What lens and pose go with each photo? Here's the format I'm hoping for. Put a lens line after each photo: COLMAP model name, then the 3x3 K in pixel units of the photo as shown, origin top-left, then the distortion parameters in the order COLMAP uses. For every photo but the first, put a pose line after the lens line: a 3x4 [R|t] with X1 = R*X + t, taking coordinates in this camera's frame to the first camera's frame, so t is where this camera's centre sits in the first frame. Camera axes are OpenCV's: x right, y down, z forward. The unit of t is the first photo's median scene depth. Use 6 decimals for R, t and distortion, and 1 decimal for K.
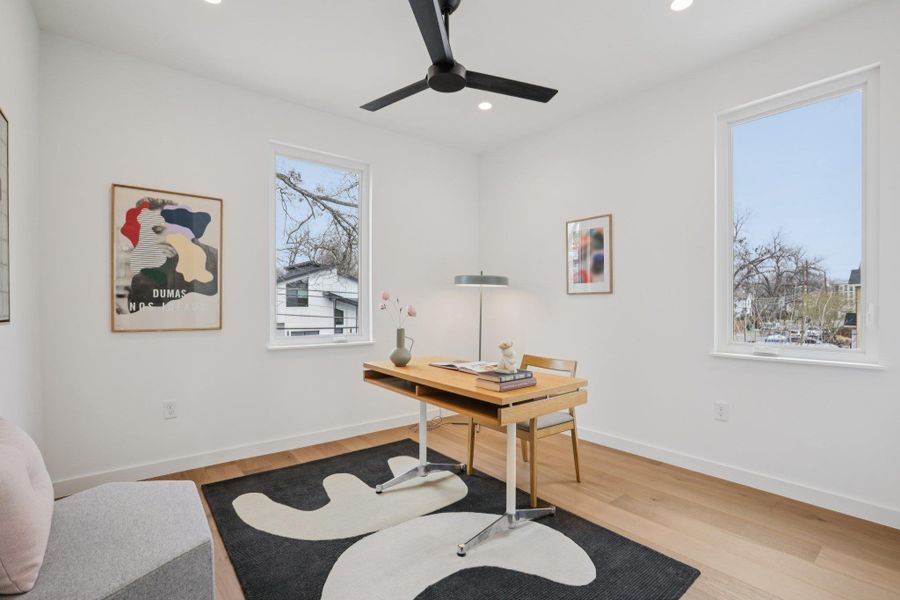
lens RADIAL K [[421.7, 0, 445.8], [0, 421.7, 300.1], [0, 0, 1]] dist [-0.001360, 0.000825]
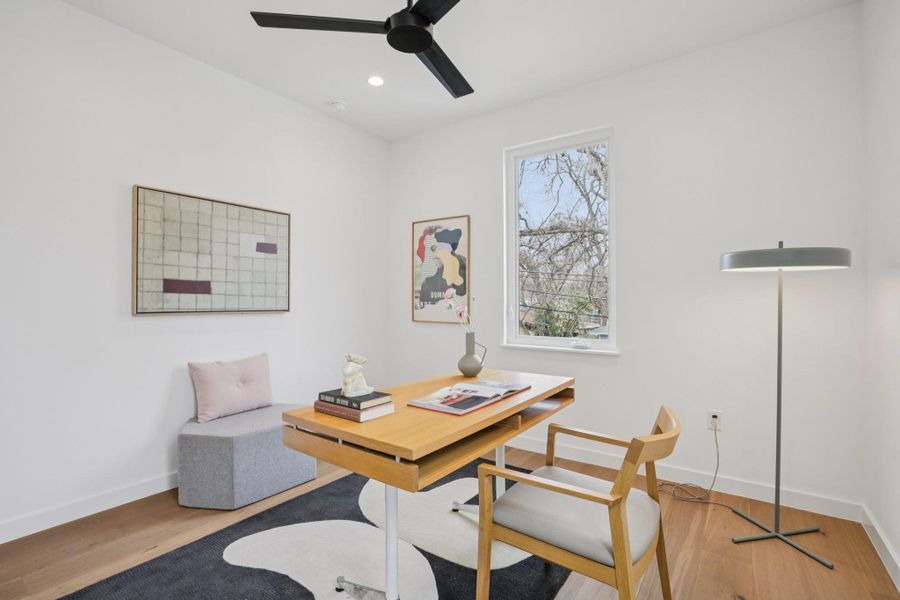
lens RADIAL K [[421.7, 0, 445.8], [0, 421.7, 300.1], [0, 0, 1]] dist [-0.001360, 0.000825]
pose [[0.273846, 0.000167, -0.961773, 0.650660], [0.008161, 0.999964, 0.002498, -0.002091], [0.961739, -0.008533, 0.273835, 0.665357]]
